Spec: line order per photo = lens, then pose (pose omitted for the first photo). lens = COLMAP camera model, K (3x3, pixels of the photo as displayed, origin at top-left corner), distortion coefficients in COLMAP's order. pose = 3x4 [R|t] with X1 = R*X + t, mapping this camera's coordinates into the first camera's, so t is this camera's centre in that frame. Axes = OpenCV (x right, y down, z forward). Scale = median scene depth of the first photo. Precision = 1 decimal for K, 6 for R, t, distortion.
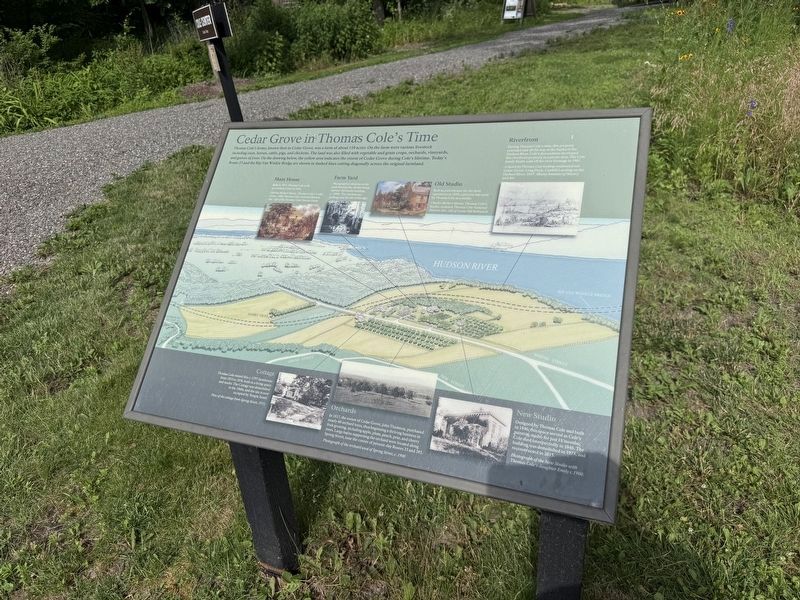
lens RADIAL K [[565.6, 0, 400.1], [0, 565.6, 302.8], [0, 0, 1]] dist [0.019868, -0.024849]
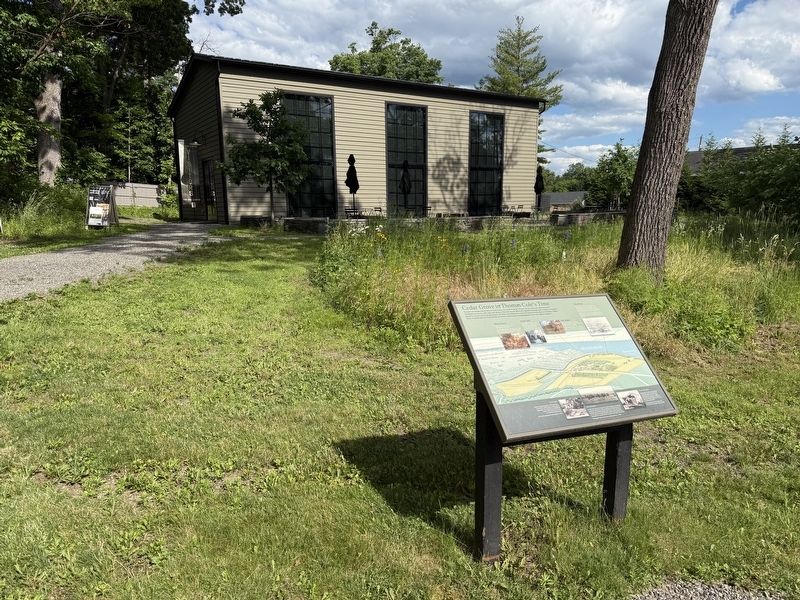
lens RADIAL K [[565.6, 0, 398.7], [0, 565.6, 298.8], [0, 0, 1]] dist [0.019868, -0.024849]
pose [[0.715563, 0.002351, 0.698544, -2.155473], [0.235313, 0.940738, -0.244212, 0.138097], [-0.657721, 0.339125, 0.672604, -0.233678]]
